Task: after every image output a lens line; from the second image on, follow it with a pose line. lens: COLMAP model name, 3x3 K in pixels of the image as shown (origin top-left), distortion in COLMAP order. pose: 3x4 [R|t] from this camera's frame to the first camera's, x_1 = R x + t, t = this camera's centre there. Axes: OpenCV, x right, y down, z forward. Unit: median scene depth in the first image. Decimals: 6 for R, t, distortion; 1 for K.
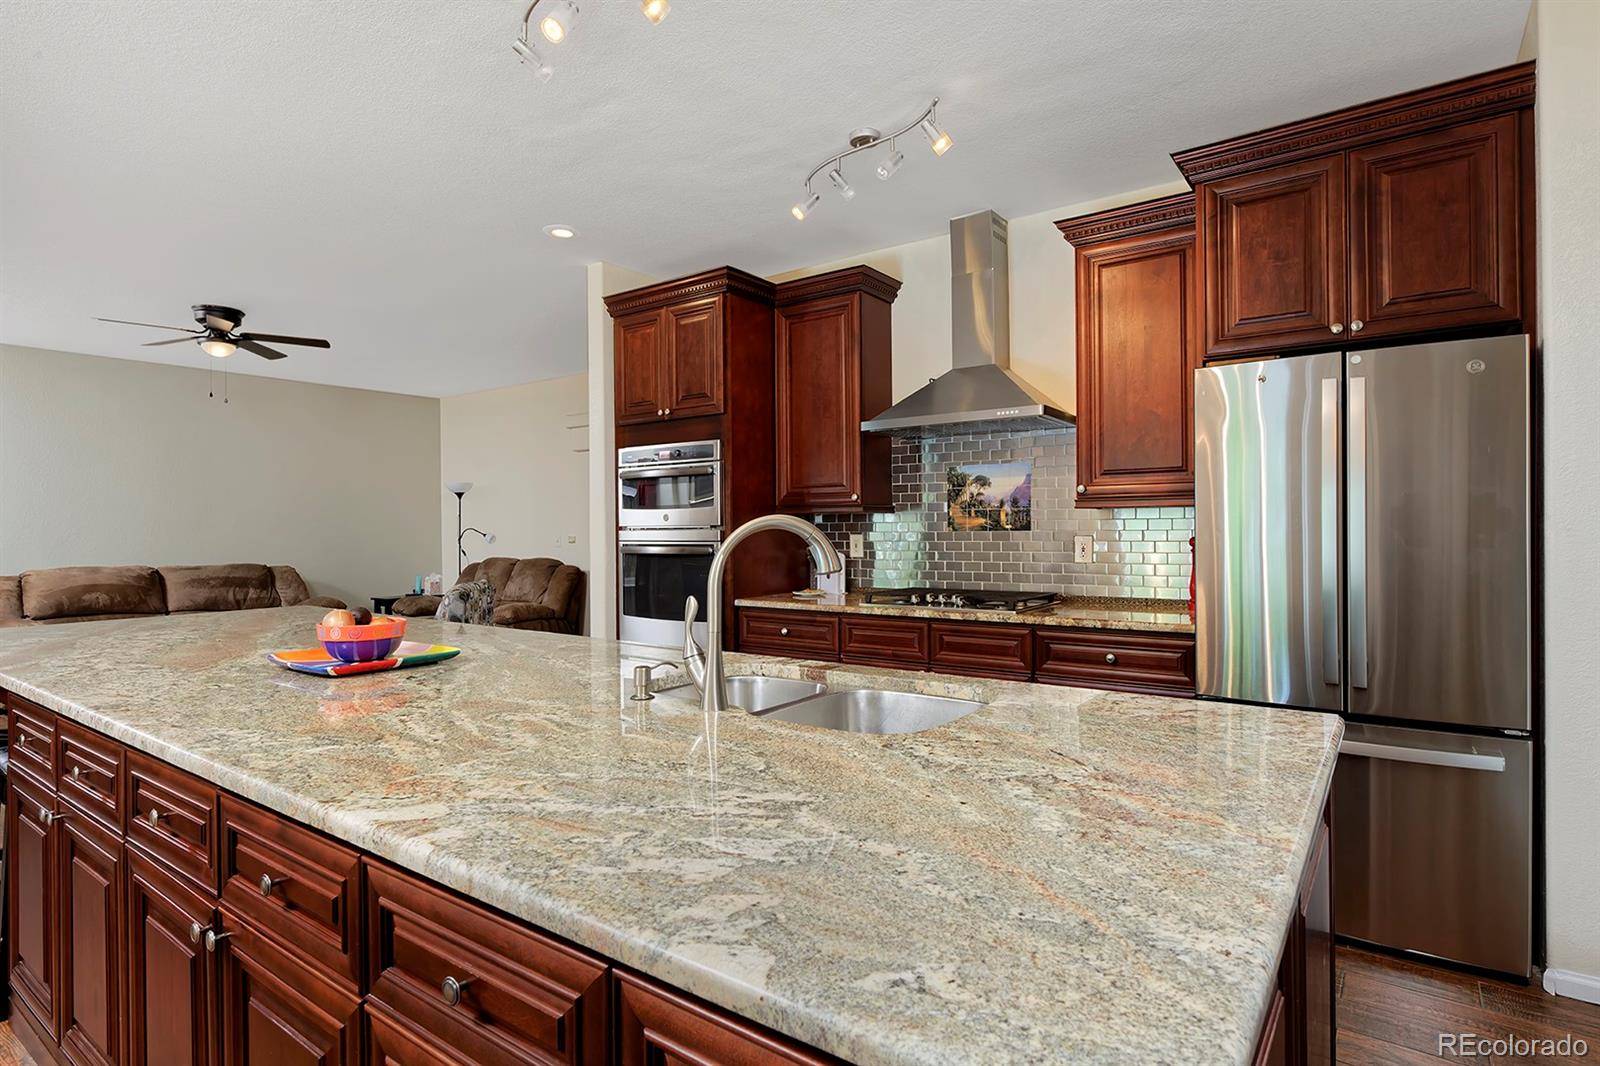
lens RADIAL K [[824.7, 0, 807.1], [0, 824.7, 530.5], [0, 0, 1]] dist [-0.002819, -0.000200]
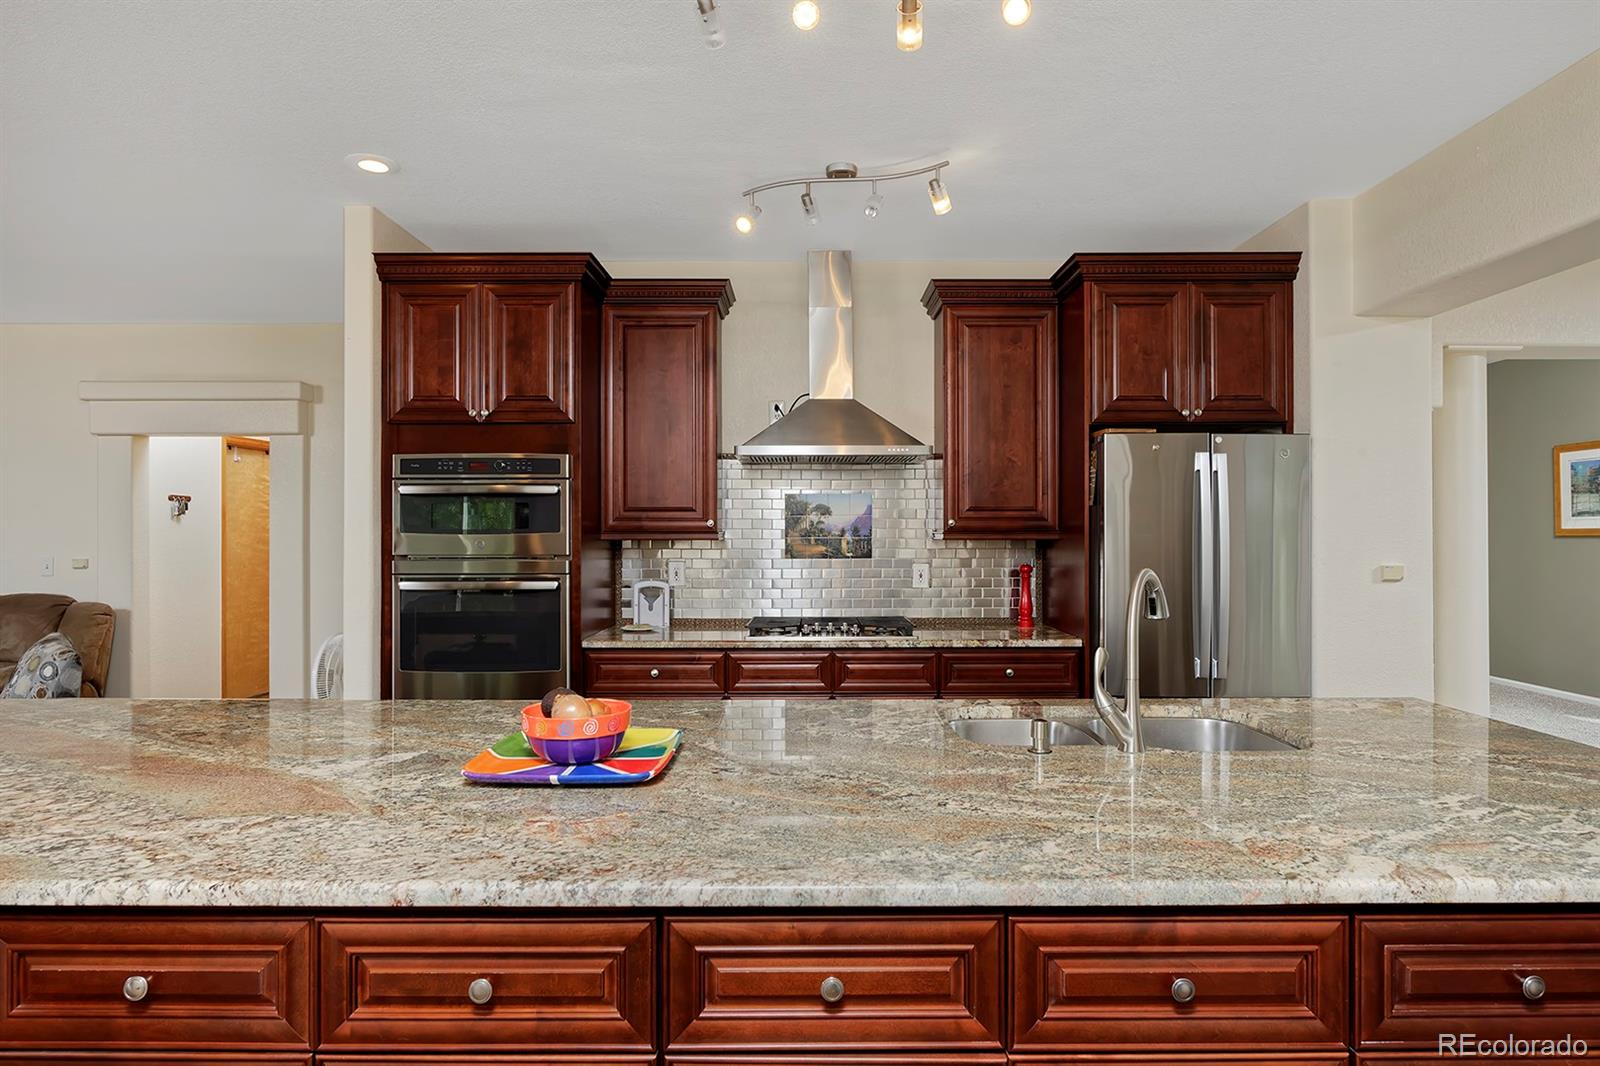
lens RADIAL K [[887.6, 0, 800.0], [0, 887.6, 533.0], [0, 0, 1]] dist [-0.002920, -0.001174]
pose [[0.813156, 0.007691, 0.581995, -0.446529], [-0.004288, 0.999965, -0.007223, -0.022716], [-0.582030, 0.003378, 0.813160, 0.118823]]
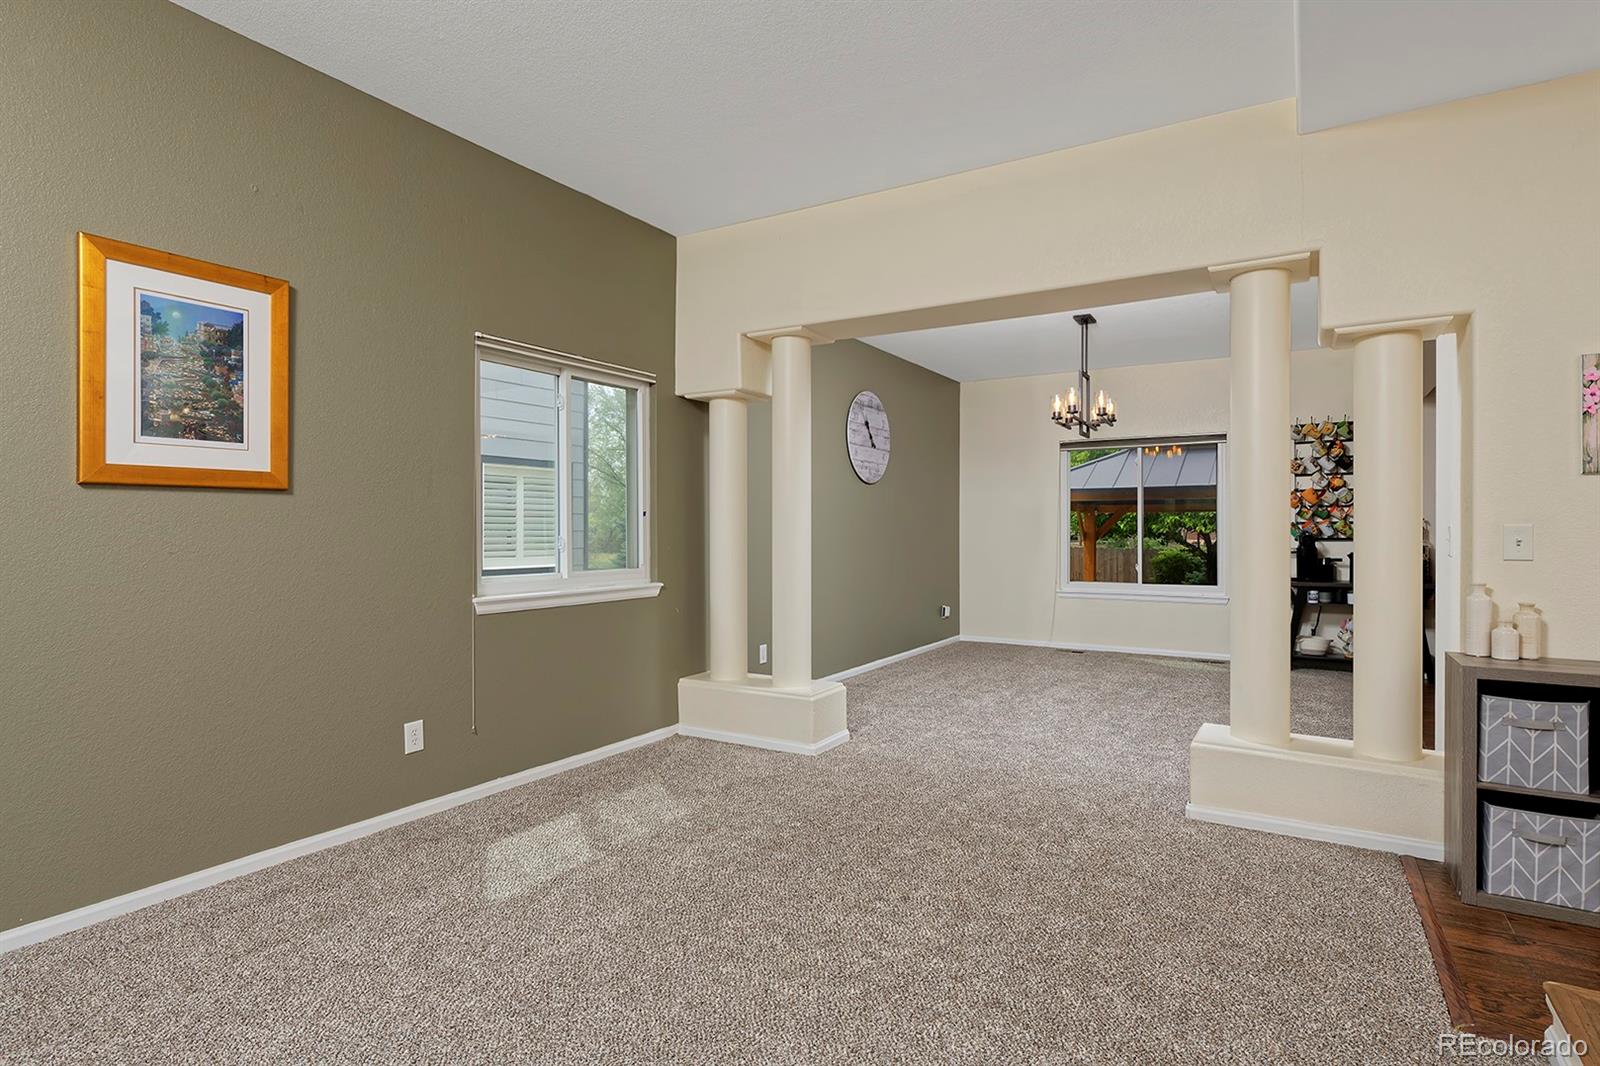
lens RADIAL K [[824.7, 0, 807.1], [0, 824.7, 530.5], [0, 0, 1]] dist [-0.002819, -0.000200]
pose [[-0.996815, 0.009382, -0.079196, 1.354819], [0.008971, 0.999944, 0.005533, 0.000224], [0.079244, 0.004805, -0.996844, 1.321088]]
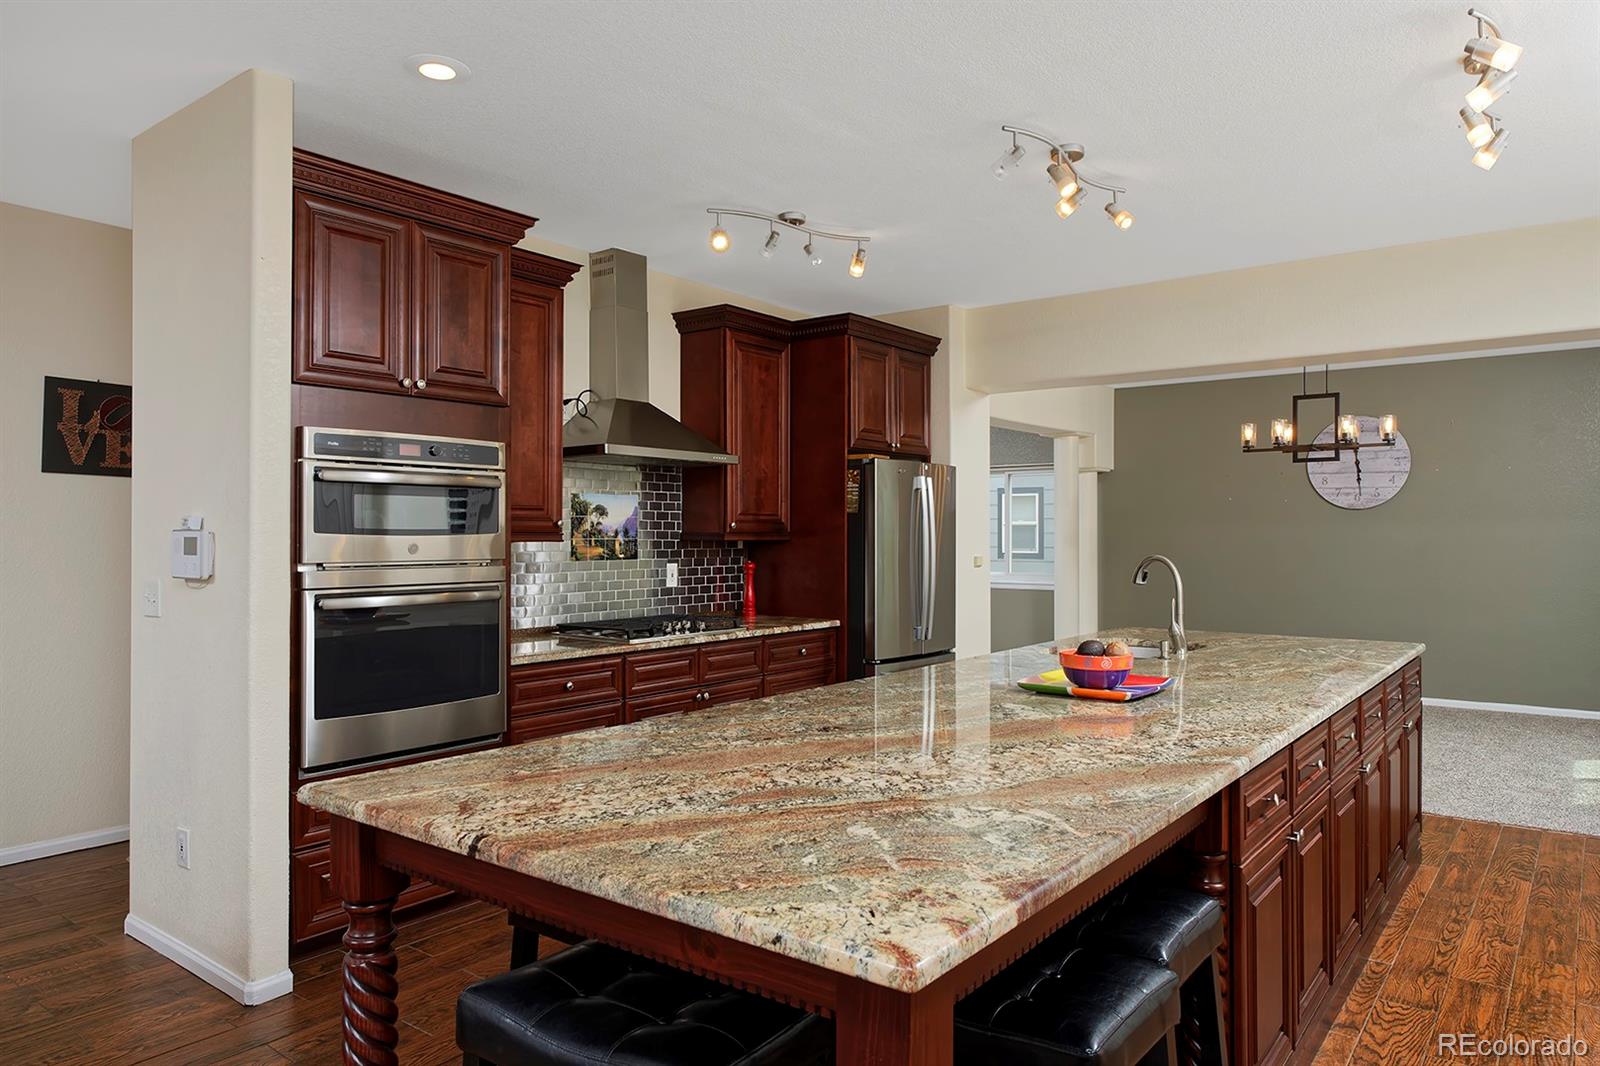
lens RADIAL K [[1056.7, 0, 800.0], [0, 1056.7, 533.0], [0, 0, 1]] dist [0.002604, 0.001021]
pose [[0.029173, 0.009440, 0.999530, -1.046338], [0.001786, 0.999953, -0.009496, -0.019765], [-0.999573, 0.002062, 0.029155, 0.713327]]
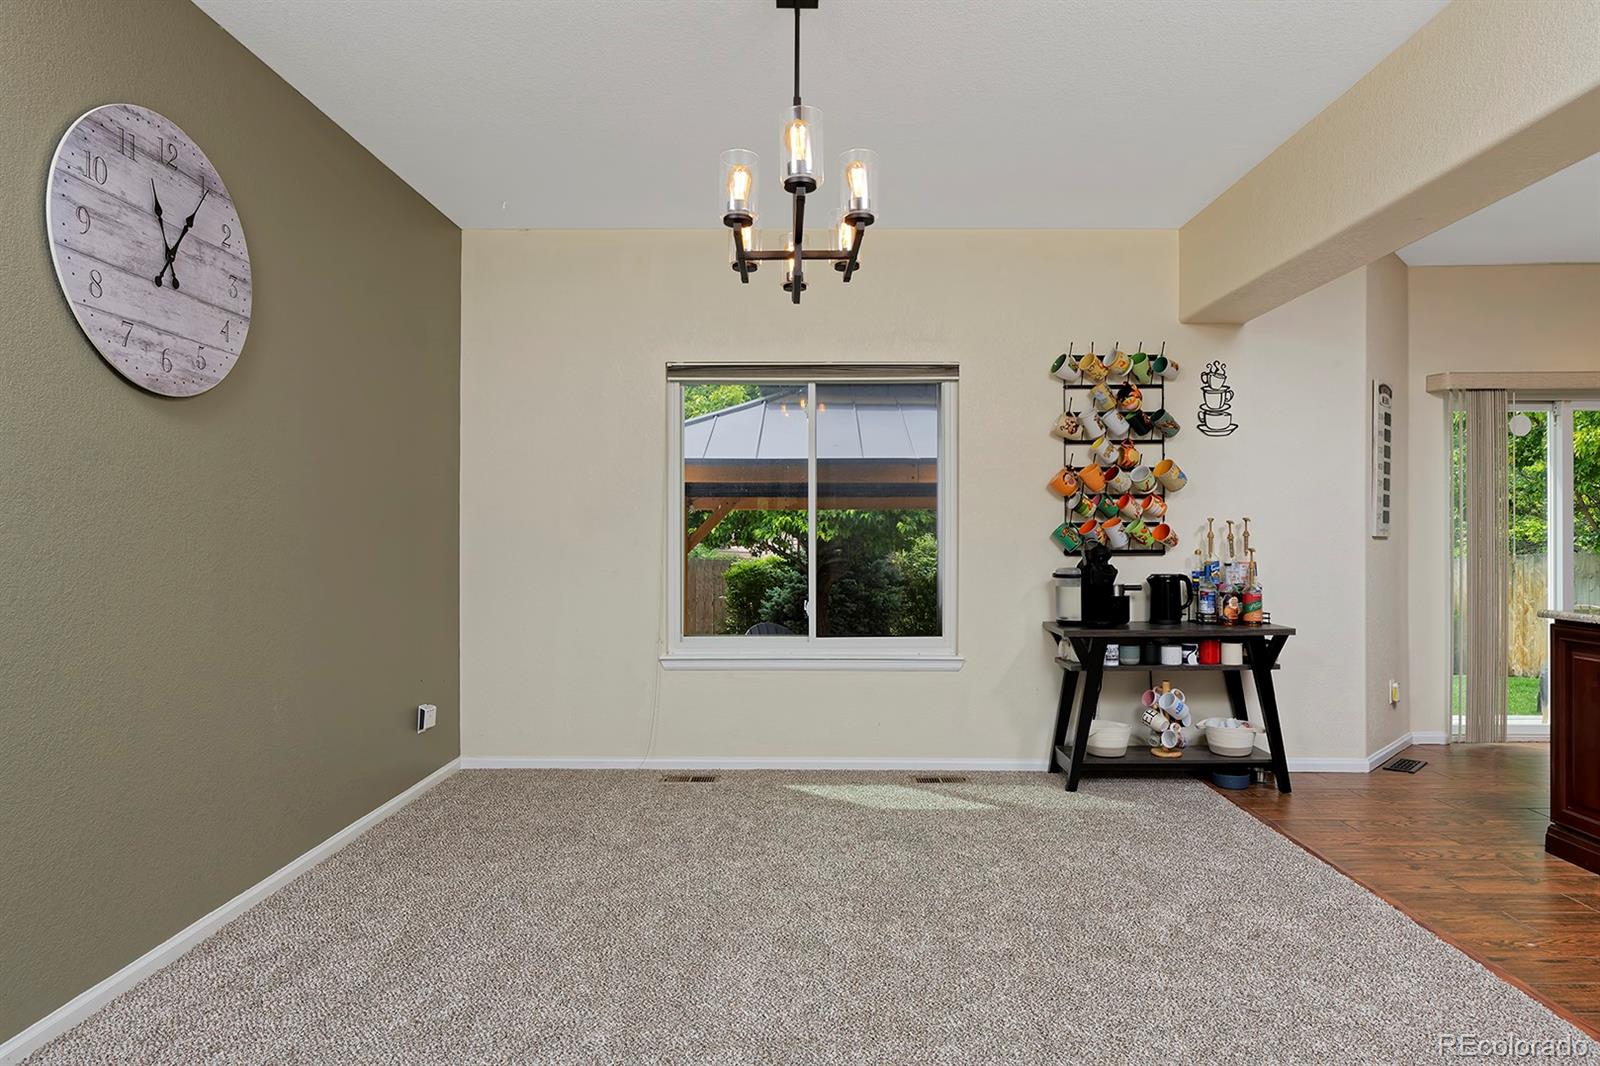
lens RADIAL K [[911.6, 0, 800.0], [0, 911.6, 533.0], [0, 0, 1]] dist [0.002315, -0.000987]
pose [[-0.820776, 0.007833, -0.571197, 1.095266], [0.004974, 0.999966, 0.006565, 0.004273], [0.571229, 0.002547, -0.820787, 0.404160]]
